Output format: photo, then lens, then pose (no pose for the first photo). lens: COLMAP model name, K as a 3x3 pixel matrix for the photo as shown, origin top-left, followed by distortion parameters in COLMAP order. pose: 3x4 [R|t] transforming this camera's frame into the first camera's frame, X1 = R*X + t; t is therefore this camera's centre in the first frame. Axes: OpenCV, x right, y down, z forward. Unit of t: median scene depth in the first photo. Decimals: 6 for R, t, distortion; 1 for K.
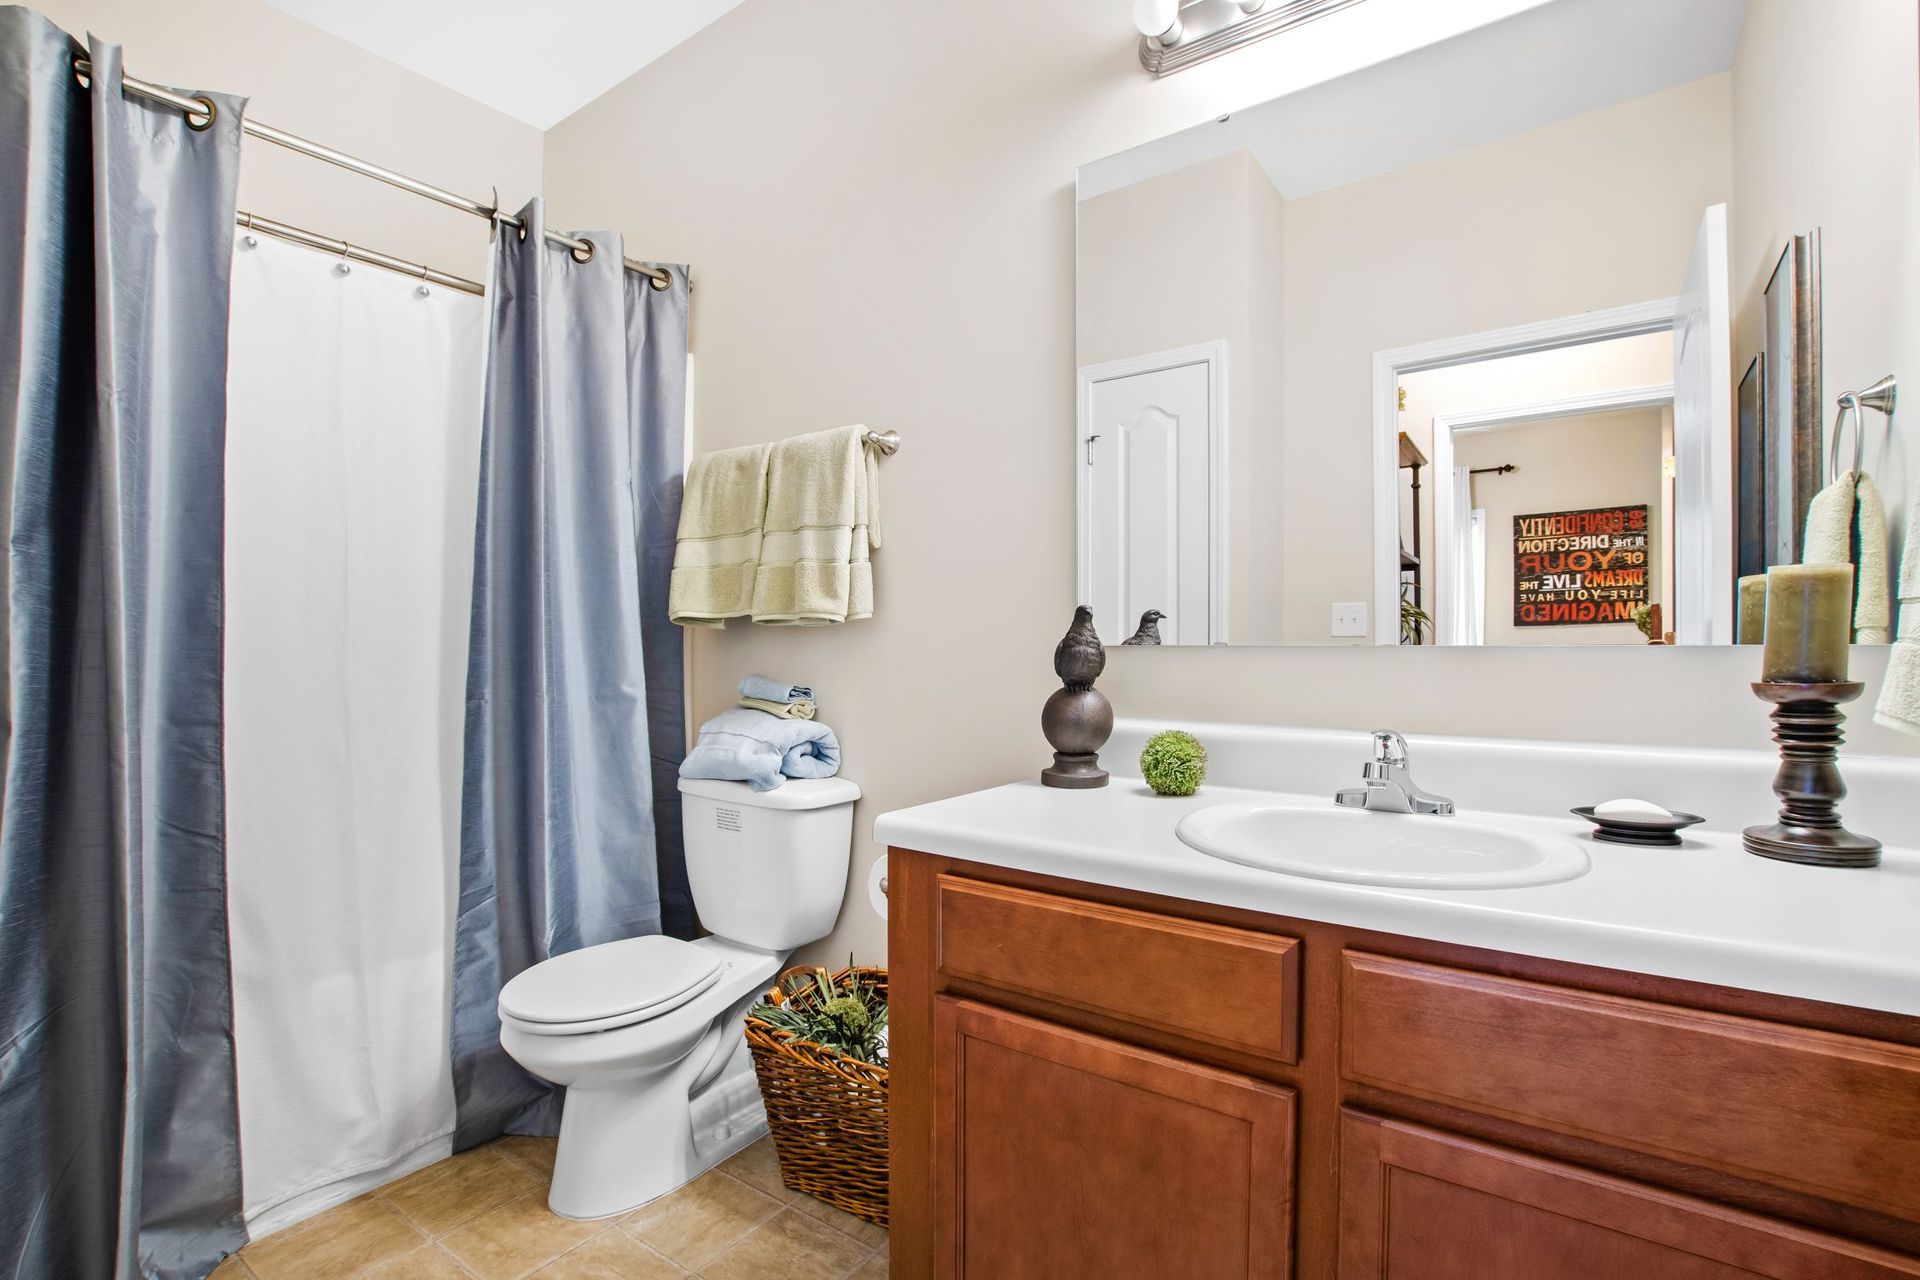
lens RADIAL K [[887.8, 0, 980.6], [0, 887.8, 615.1], [0, 0, 1]] dist [-0.027007, 0.000374]
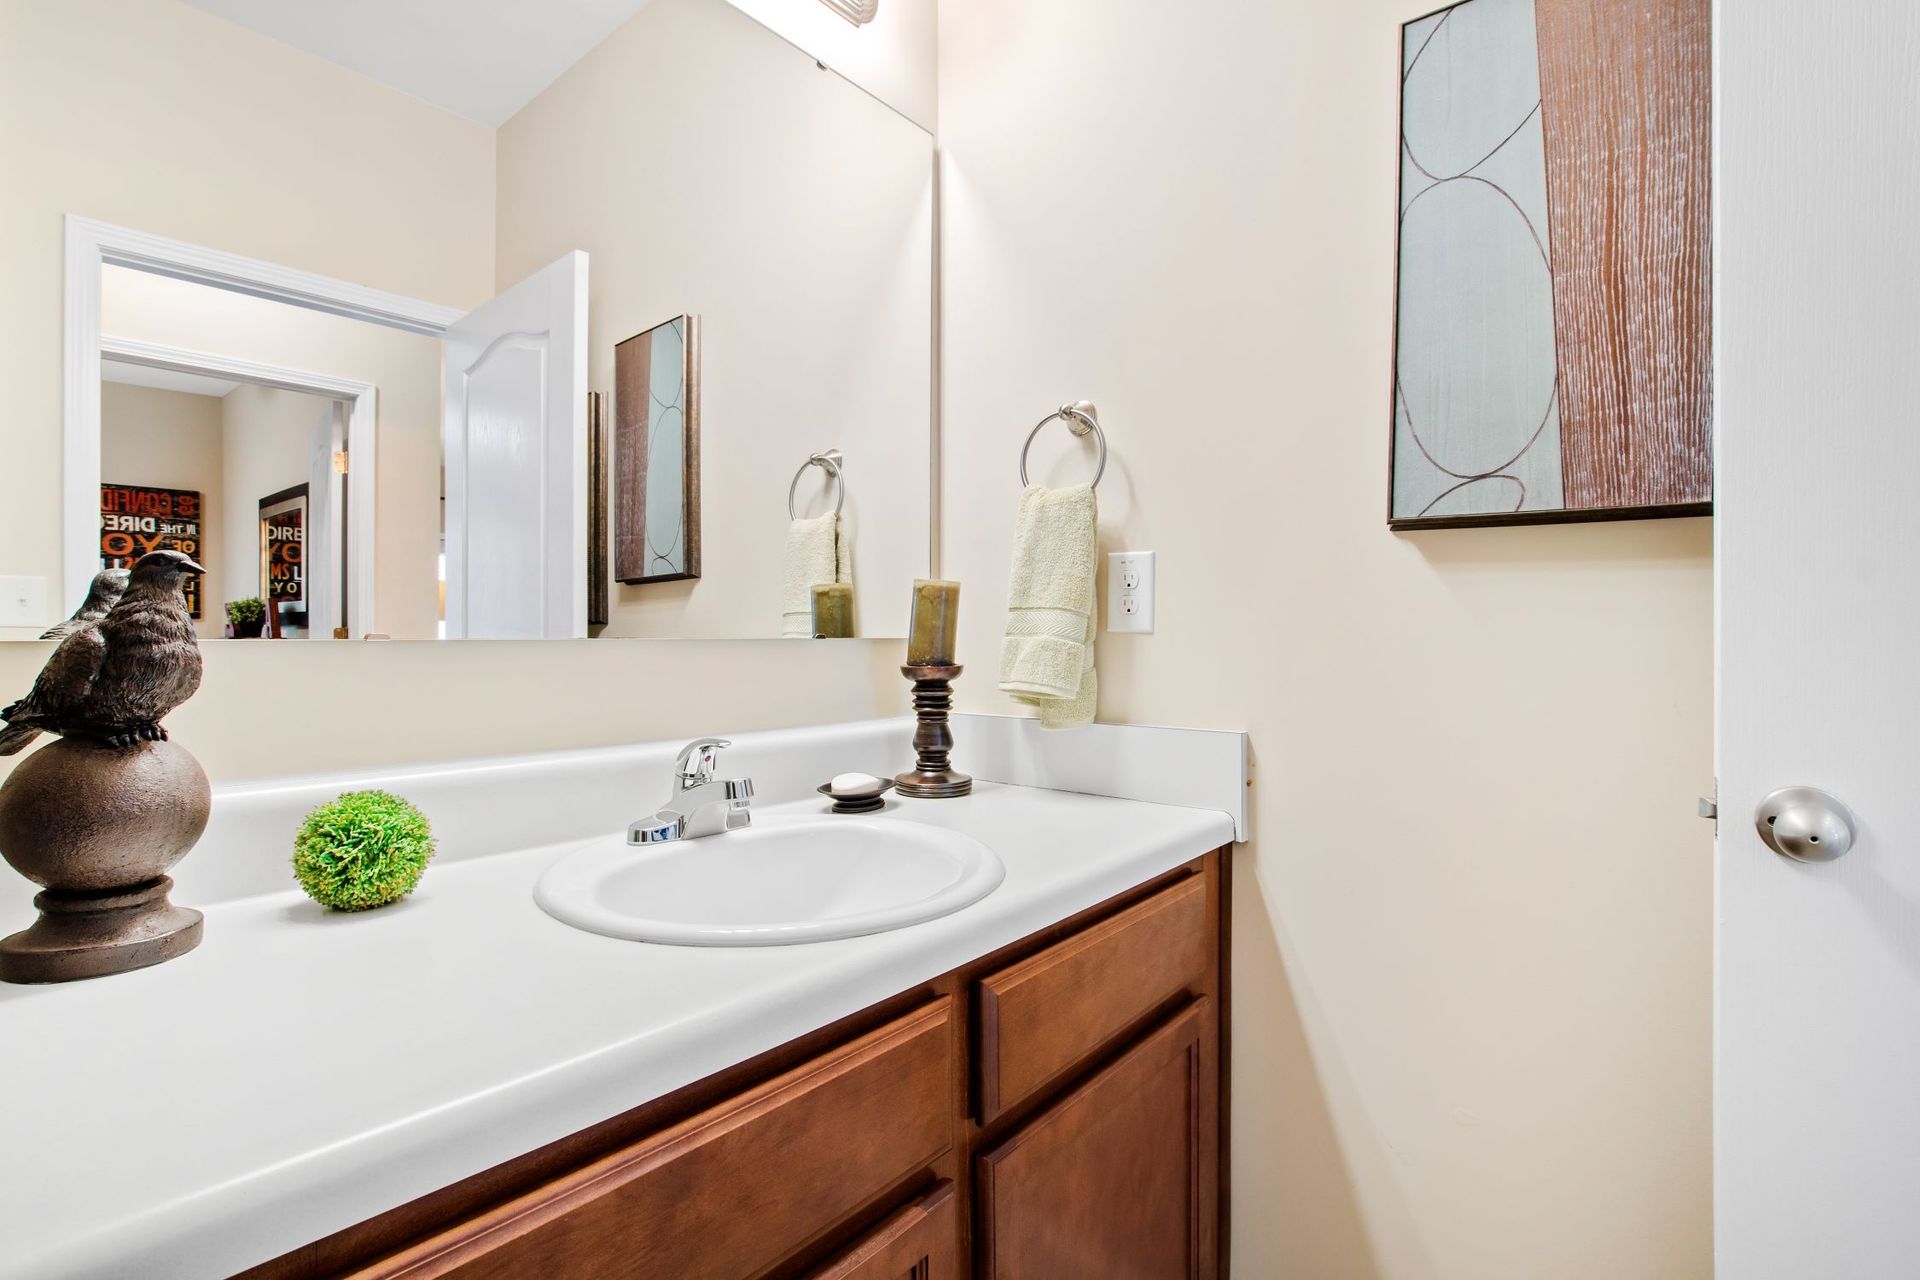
lens RADIAL K [[844.8, 0, 958.9], [0, 844.8, 627.7], [0, 0, 1]] dist [0.010542, 0.000399]
pose [[0.146067, 0.005017, 0.989262, -0.319235], [-0.024833, 0.999691, -0.001403, 0.016447], [-0.988963, -0.024362, 0.146146, 0.649542]]
